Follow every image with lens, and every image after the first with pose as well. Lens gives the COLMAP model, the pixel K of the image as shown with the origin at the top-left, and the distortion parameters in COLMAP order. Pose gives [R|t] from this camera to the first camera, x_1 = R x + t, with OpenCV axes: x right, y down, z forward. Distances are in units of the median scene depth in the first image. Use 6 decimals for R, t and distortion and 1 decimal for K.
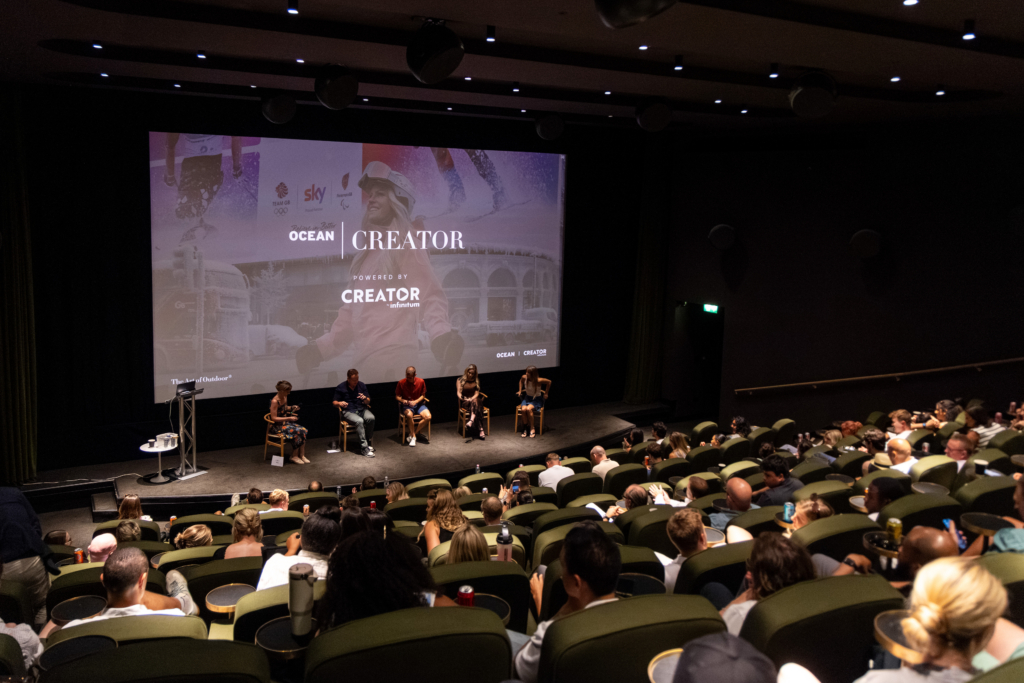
lens RADIAL K [[787.1, 0, 506.4], [0, 787.1, 289.1], [0, 0, 1]] dist [0.003382, 0.003625]
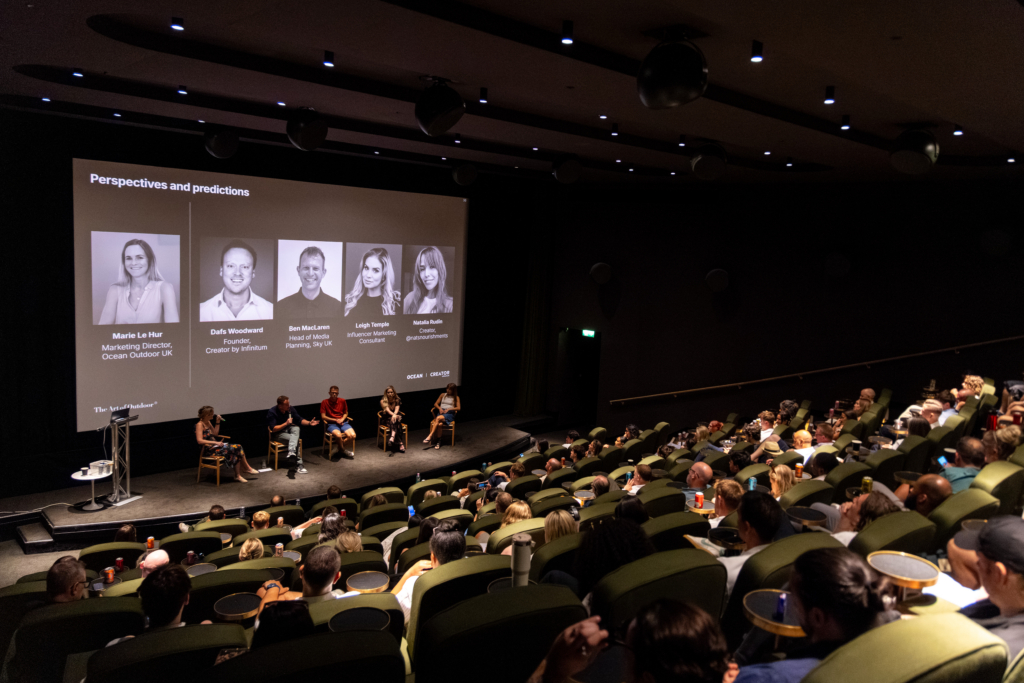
lens RADIAL K [[712.6, 0, 536.8], [0, 712.6, 324.5], [0, 0, 1]] dist [0.004786, 0.002237]
pose [[0.966773, -0.004183, 0.255603, -0.117229], [0.001925, 0.999957, 0.009082, 0.001840], [-0.255630, -0.008288, 0.966739, -0.021677]]
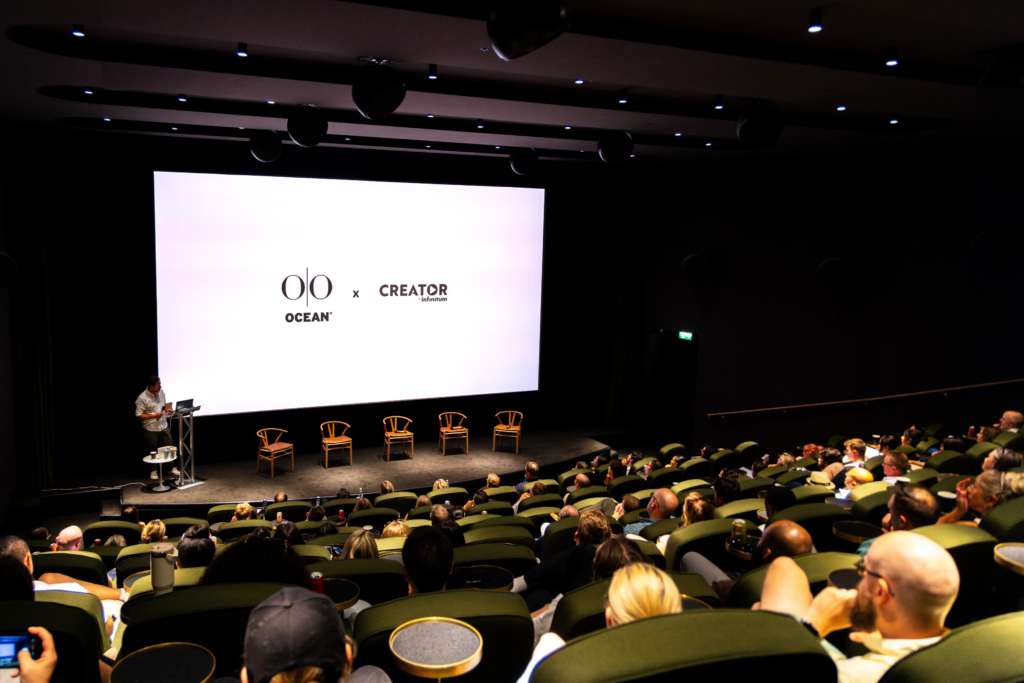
lens RADIAL K [[745.0, 0, 460.8], [0, 745.0, 321.0], [0, 0, 1]] dist [0.003057, 0.000266]
pose [[0.996987, 0.001259, -0.077564, 0.053049], [-0.001263, 0.999999, 0.000004, 0.007583], [0.077564, 0.000094, 0.996987, -0.002002]]
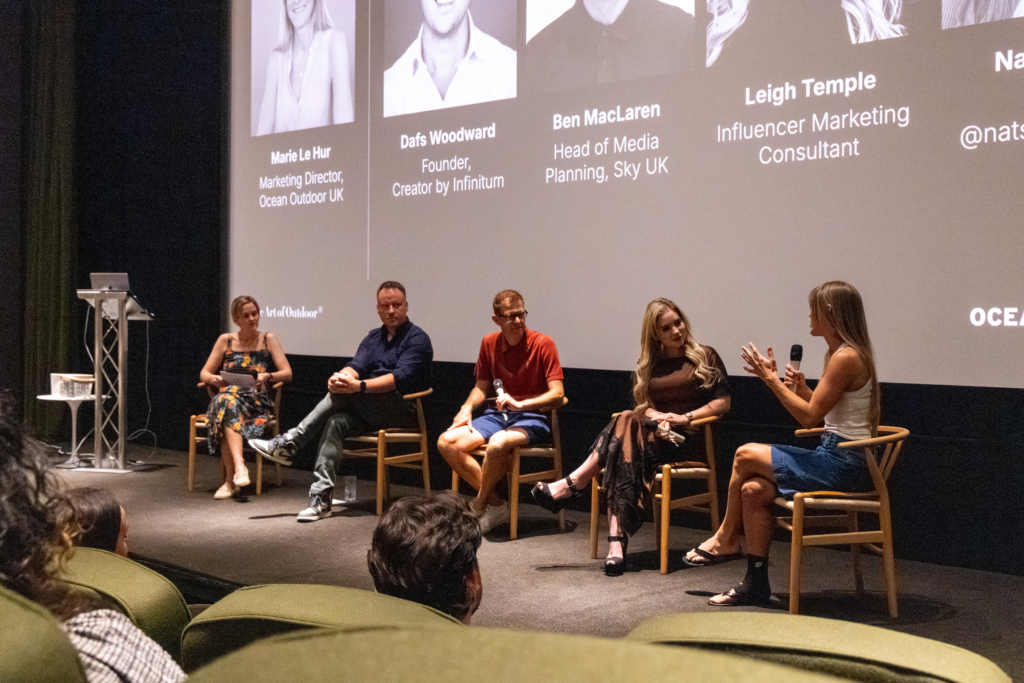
lens RADIAL K [[1274.7, 0, 547.6], [0, 1274.7, 336.5], [0, 0, 1]] dist [0.011574, 0.014452]
pose [[0.314503, -0.007650, -0.949226, 0.407634], [-0.104613, 0.993597, -0.042669, 0.153873], [0.943474, 0.112721, 0.311689, 0.961024]]
